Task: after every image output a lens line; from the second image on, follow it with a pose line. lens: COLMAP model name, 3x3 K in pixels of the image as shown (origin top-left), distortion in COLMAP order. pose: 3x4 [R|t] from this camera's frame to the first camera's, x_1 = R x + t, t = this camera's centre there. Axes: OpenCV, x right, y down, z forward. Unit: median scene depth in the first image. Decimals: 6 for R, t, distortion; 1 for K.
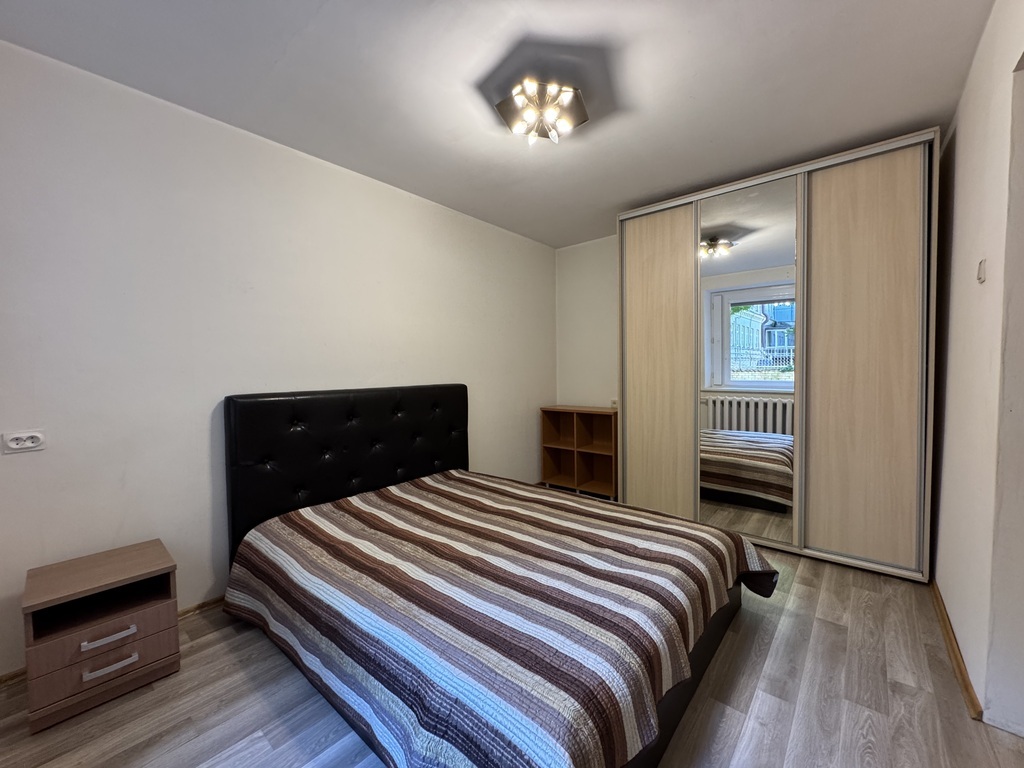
lens RADIAL K [[410.2, 0, 511.1], [0, 410.2, 383.5], [0, 0, 1]] dist [-0.005186, 0.000732]
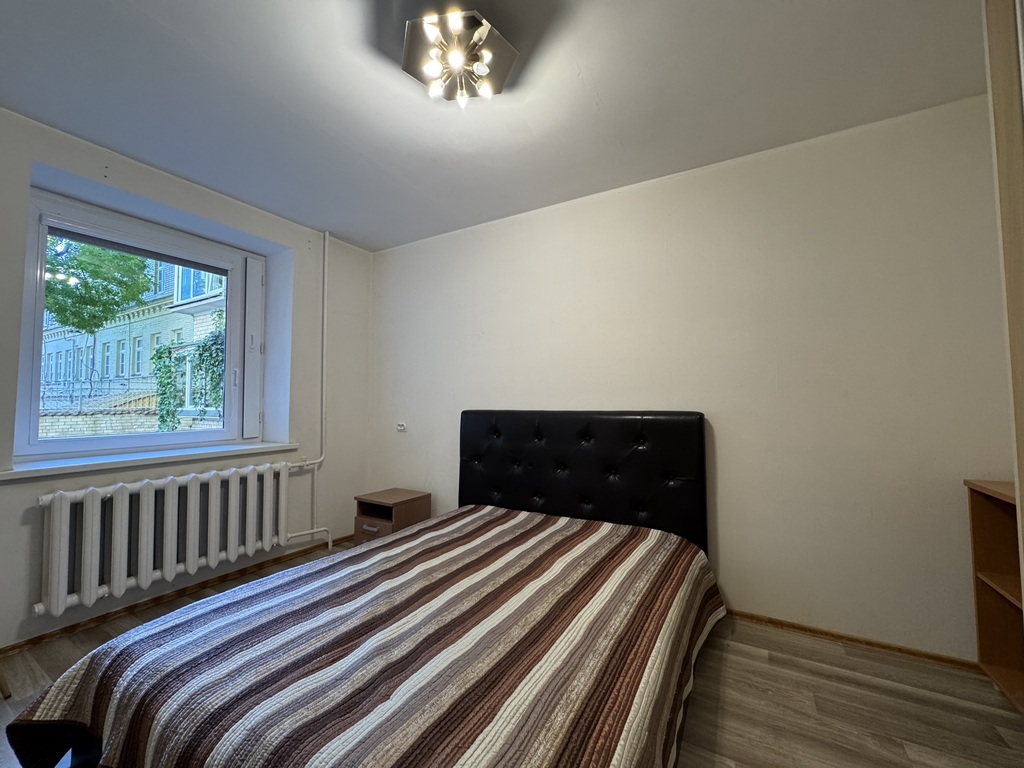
lens RADIAL K [[410.2, 0, 514.4], [0, 410.2, 387.3], [0, 0, 1]] dist [-0.005186, 0.000732]
pose [[0.168321, -0.021803, -0.985491, 0.660904], [-0.031576, 0.999123, -0.027498, -0.013969], [0.985226, 0.035747, 0.167485, 0.798940]]
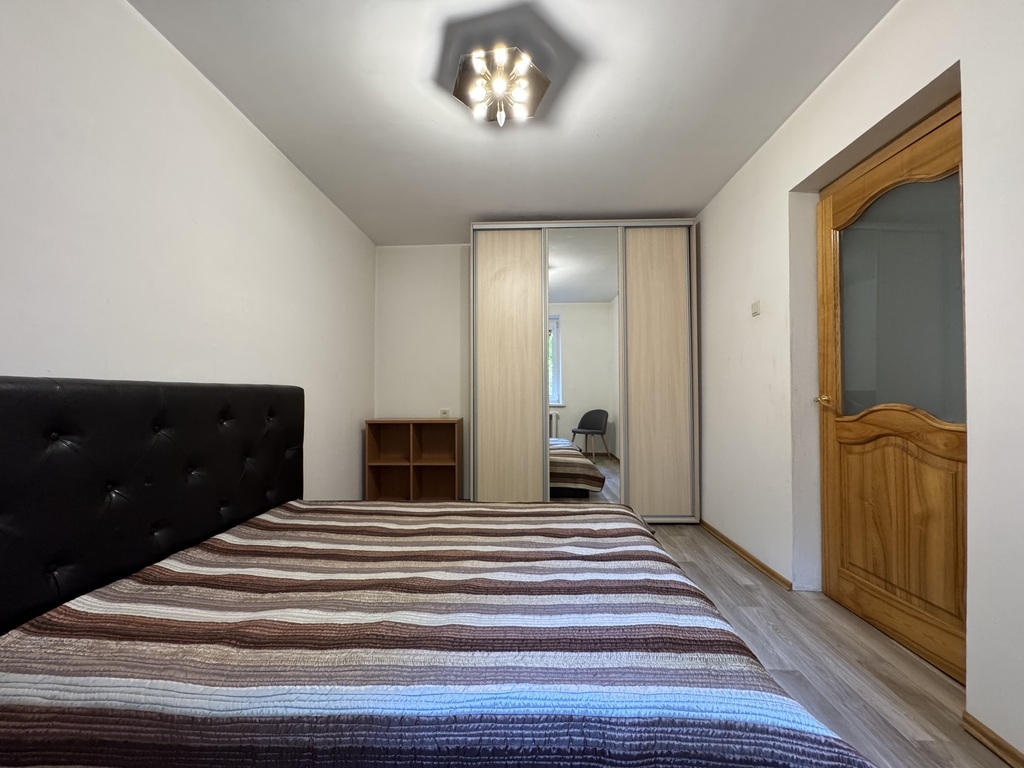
lens RADIAL K [[410.2, 0, 510.0], [0, 410.2, 384.4], [0, 0, 1]] dist [-0.005186, 0.000732]
pose [[0.786716, 0.024406, 0.616833, -0.375284], [0.016138, 0.998064, -0.060073, 0.067113], [-0.617105, 0.057215, 0.784798, 0.219033]]
